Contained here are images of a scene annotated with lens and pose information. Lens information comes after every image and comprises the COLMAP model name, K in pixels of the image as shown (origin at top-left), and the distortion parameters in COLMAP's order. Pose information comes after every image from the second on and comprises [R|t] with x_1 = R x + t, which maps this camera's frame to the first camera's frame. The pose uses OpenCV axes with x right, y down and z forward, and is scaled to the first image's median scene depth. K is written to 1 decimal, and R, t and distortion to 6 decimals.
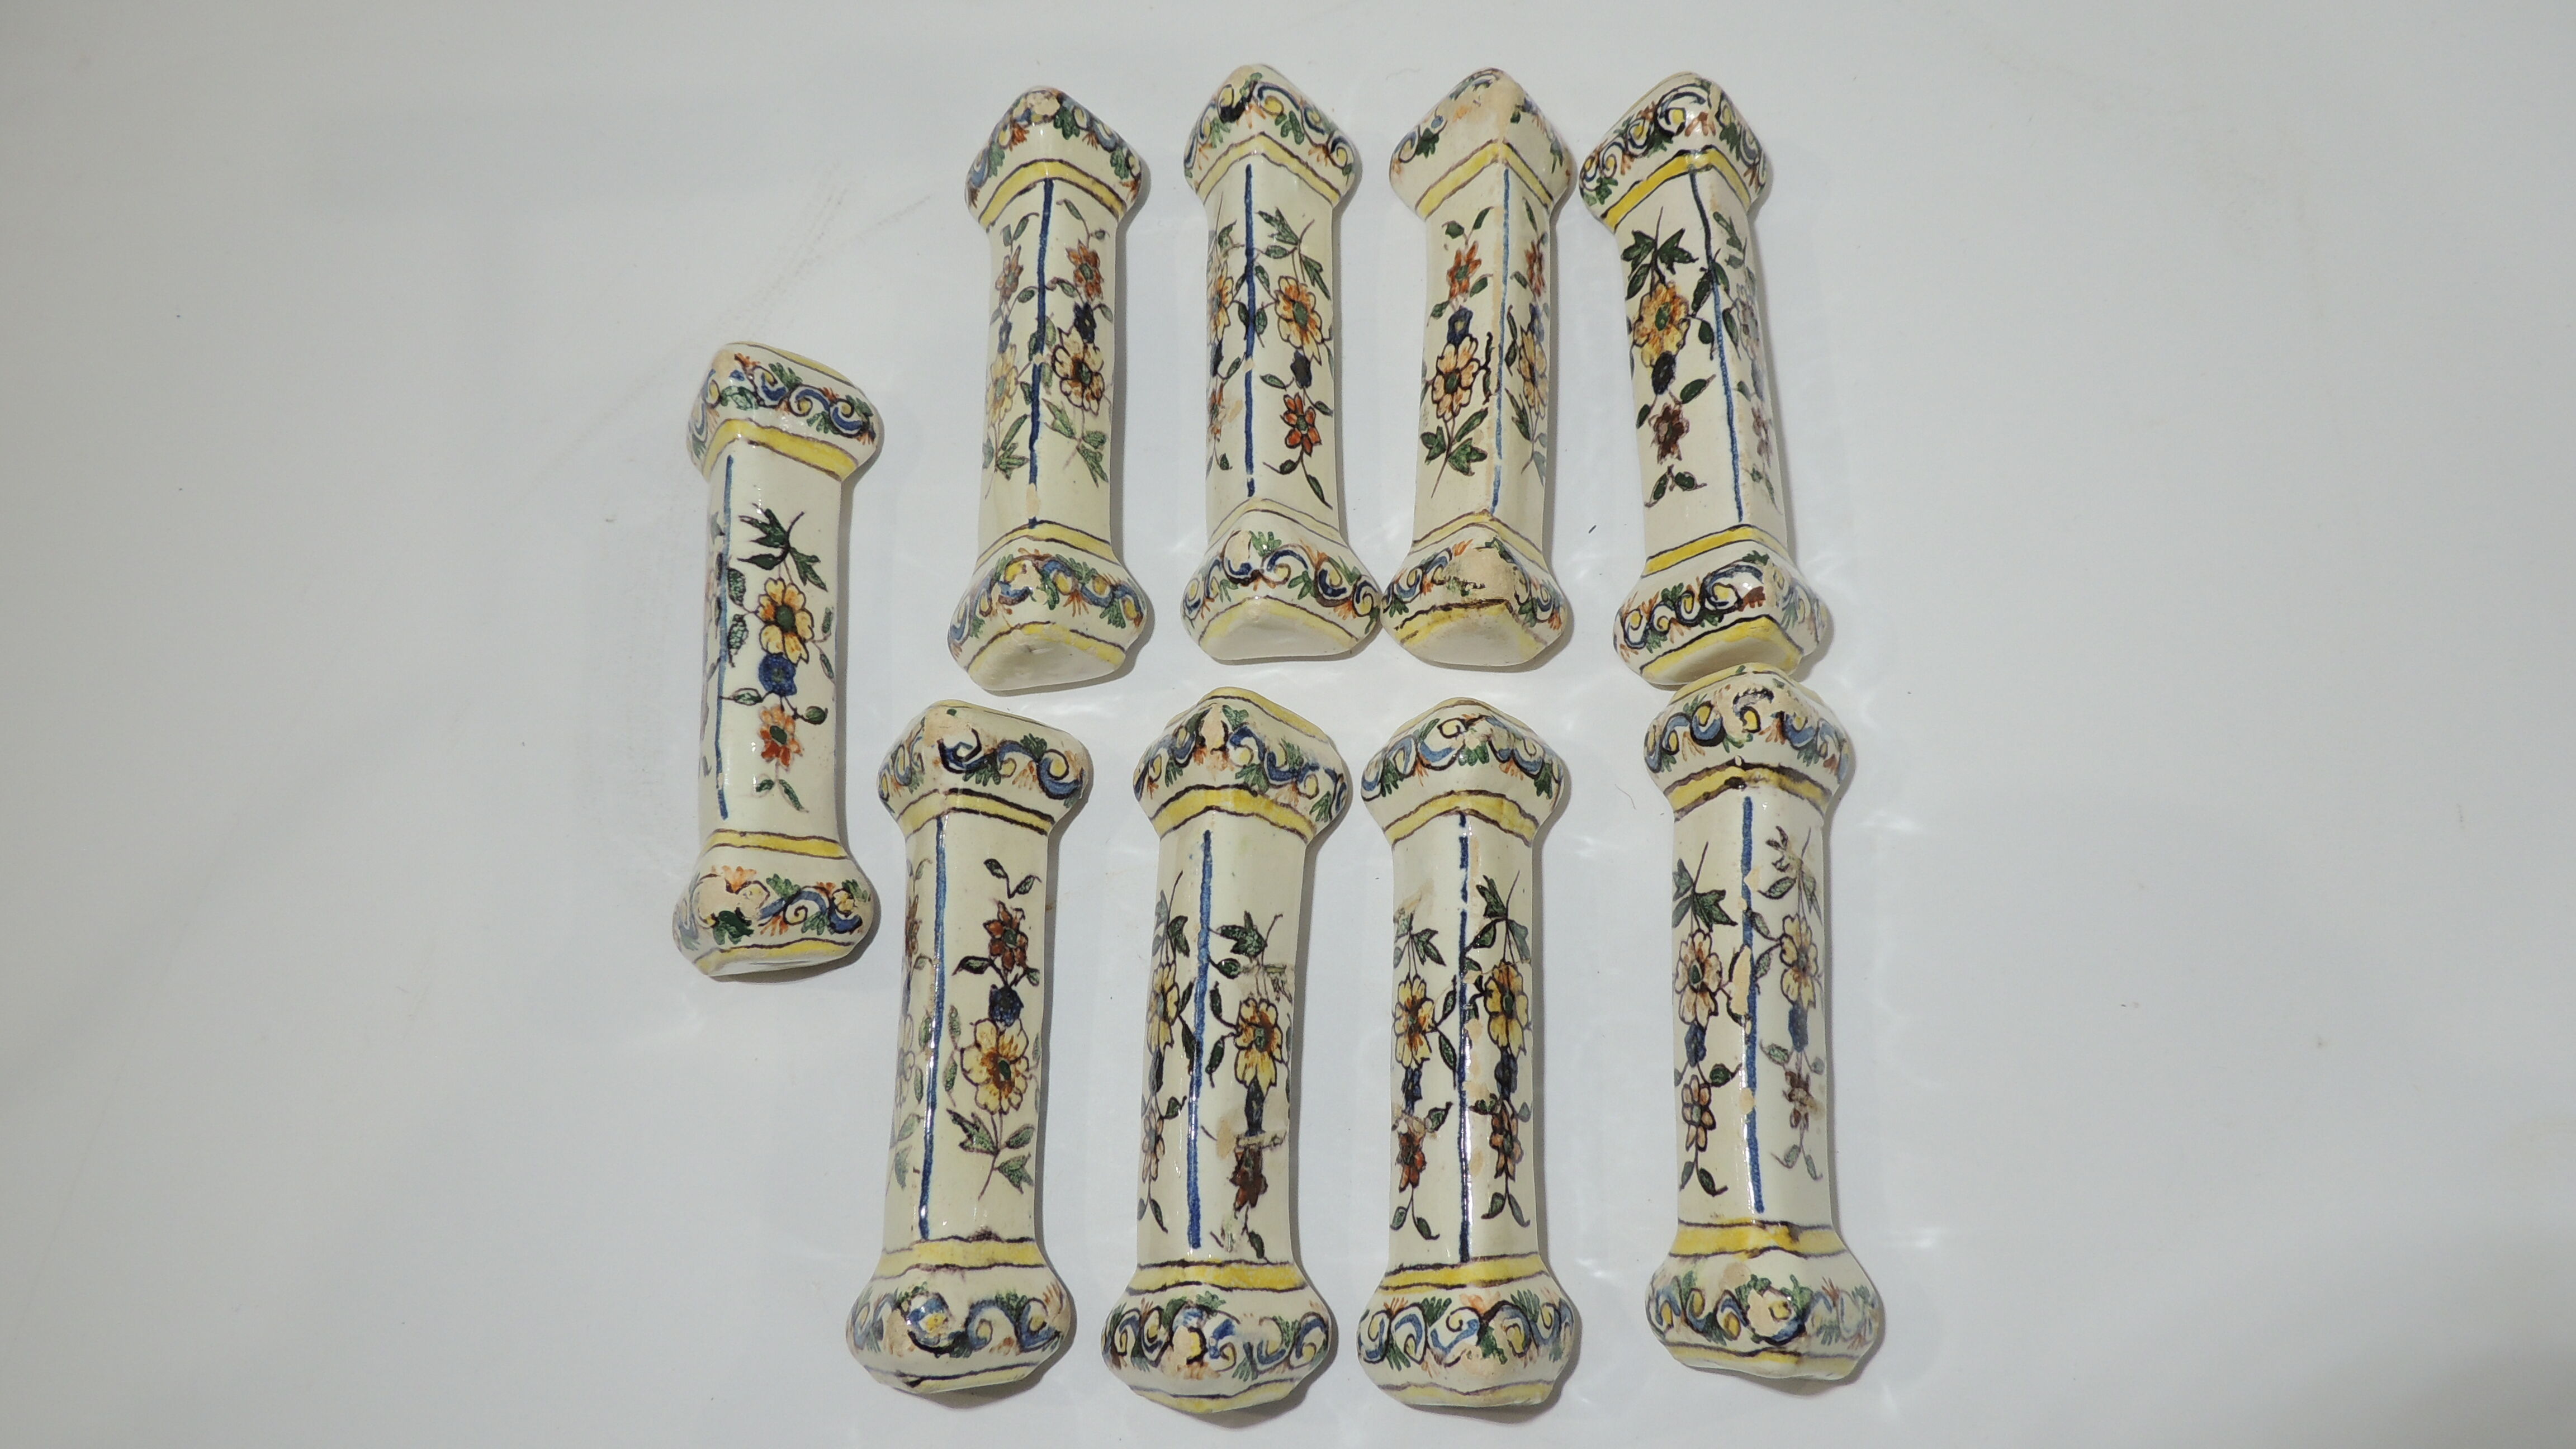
lens RADIAL K [[1829.2, 0, 1289.6], [0, 1829.2, 737.2], [0, 0, 1]] dist [-0.002411, -0.003210]
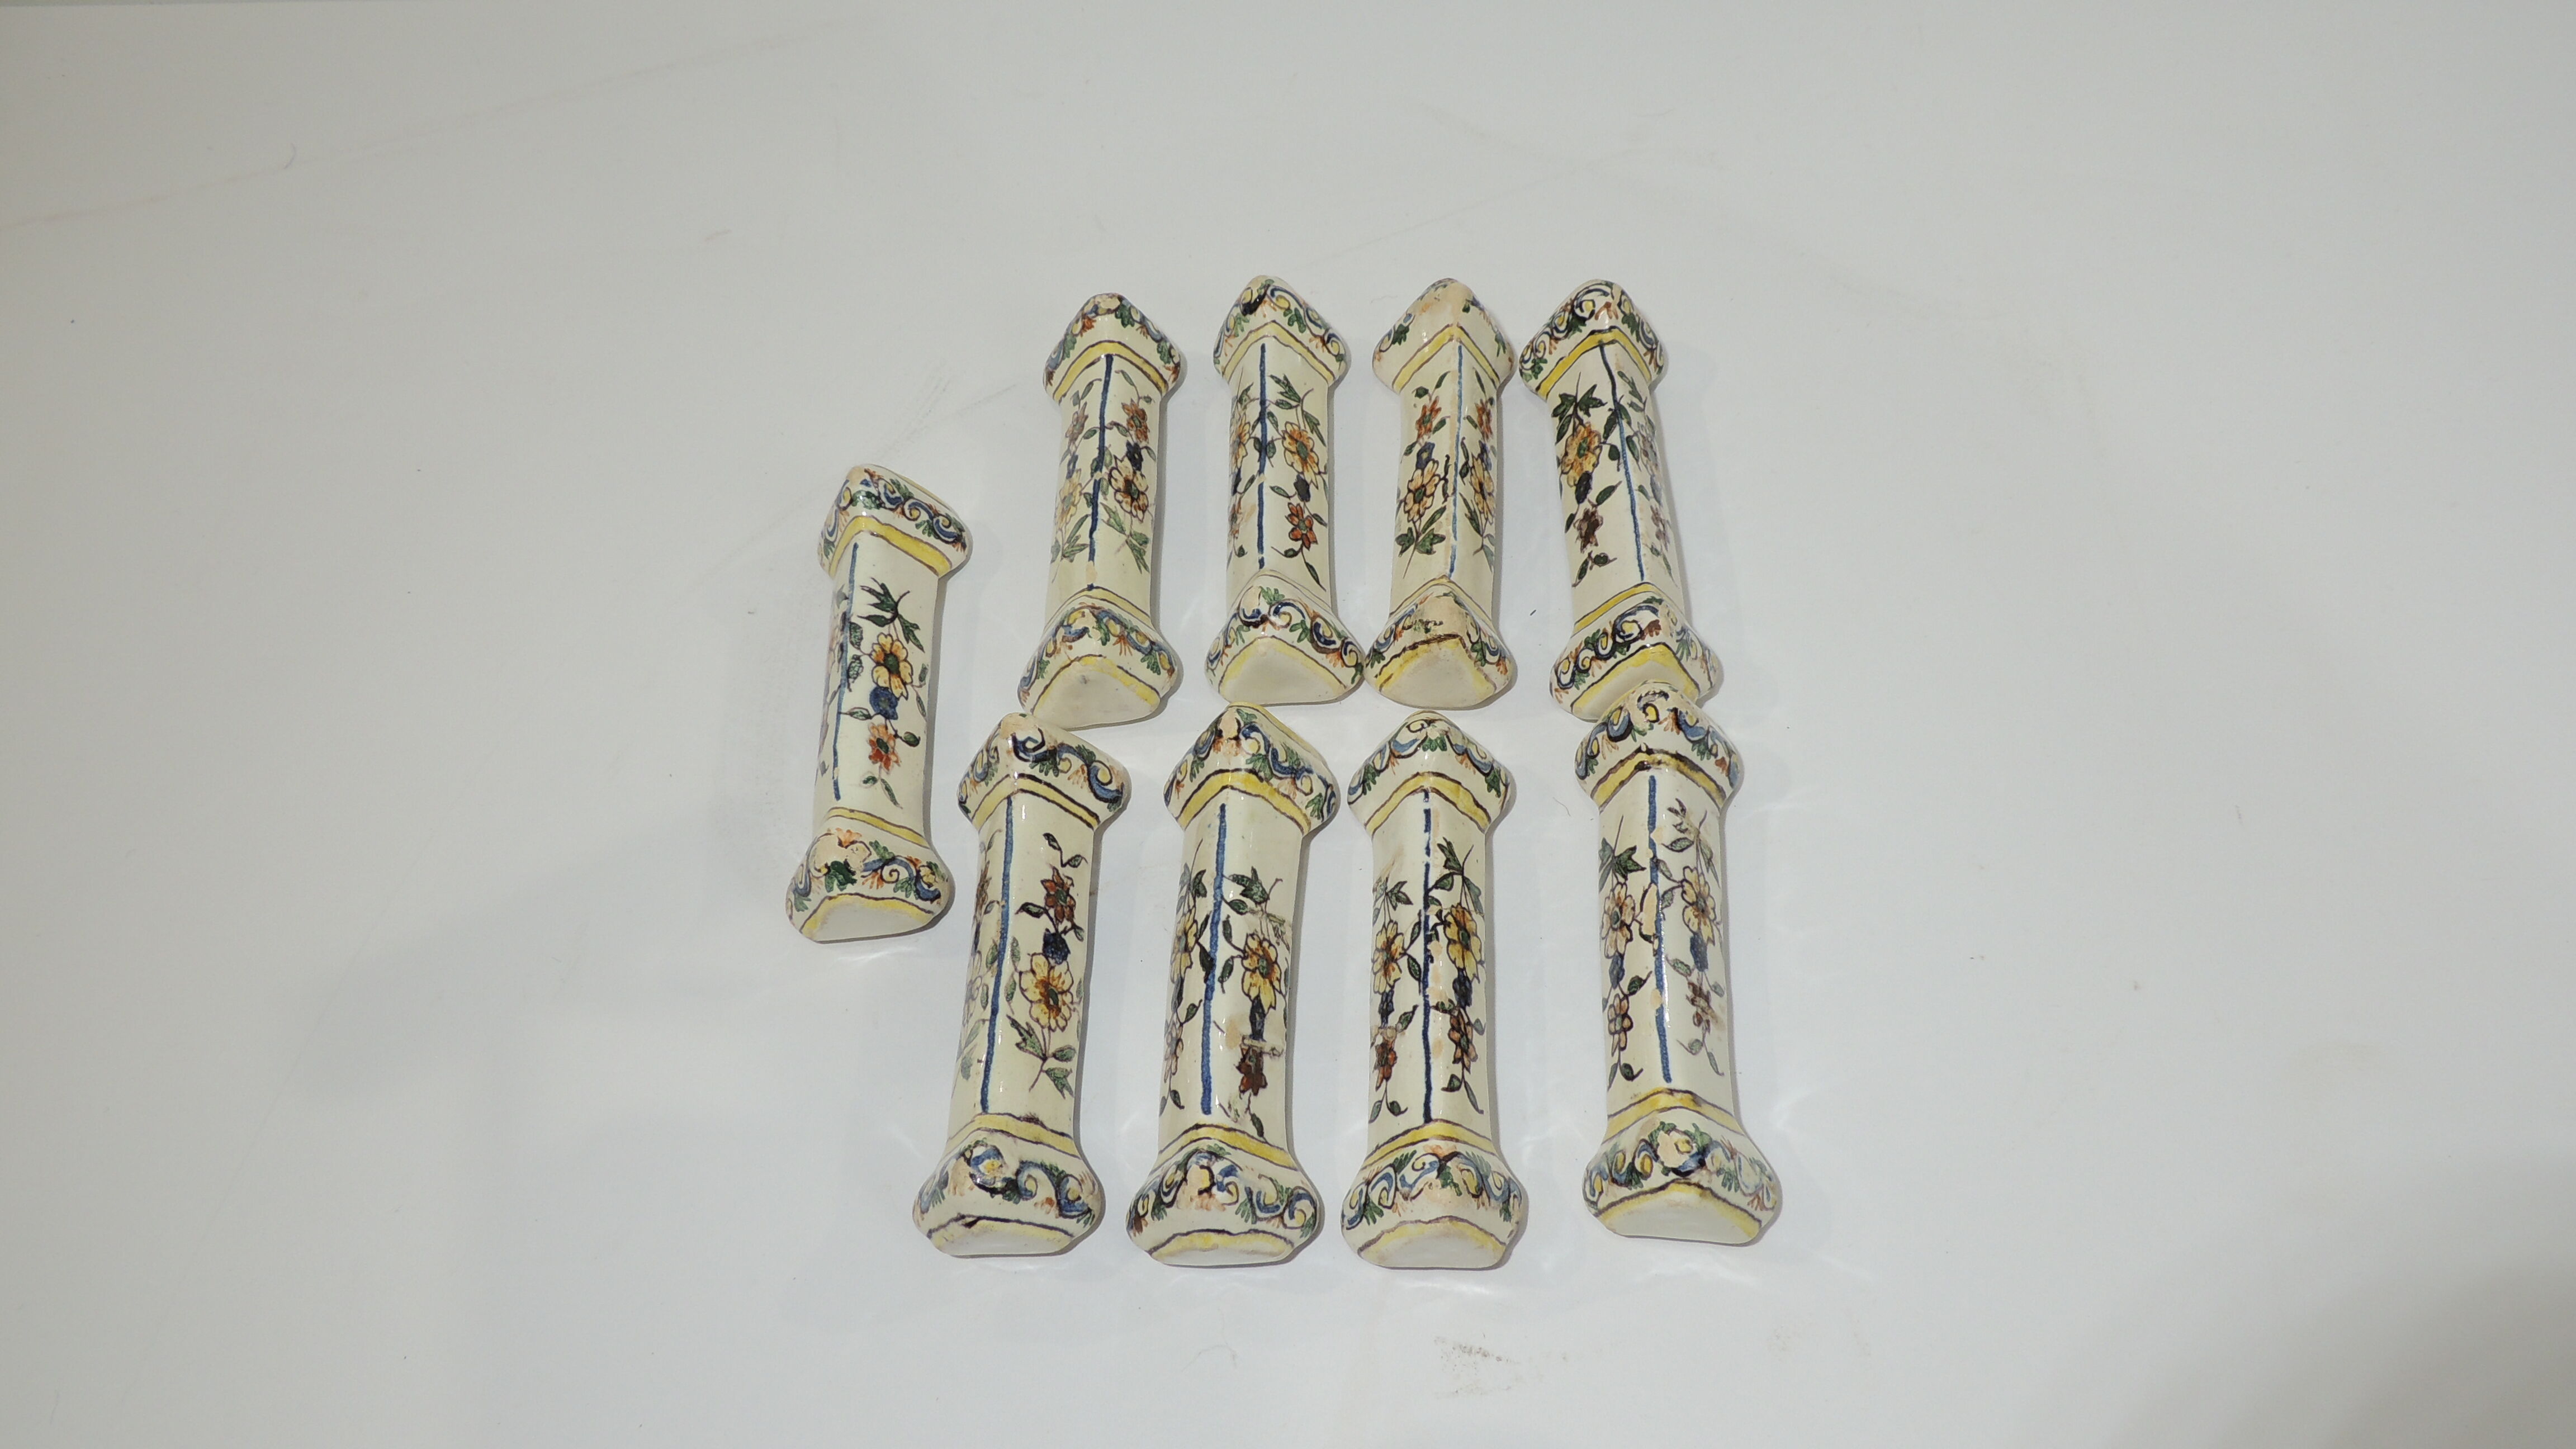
lens RADIAL K [[1829.2, 0, 1289.6], [0, 1829.2, 737.2], [0, 0, 1]] dist [-0.002411, -0.003210]
pose [[0.999907, 0.005868, -0.012337, 0.015470], [-0.008623, 0.971507, -0.236852, 0.292019], [0.010596, 0.236936, 0.971467, -0.220474]]
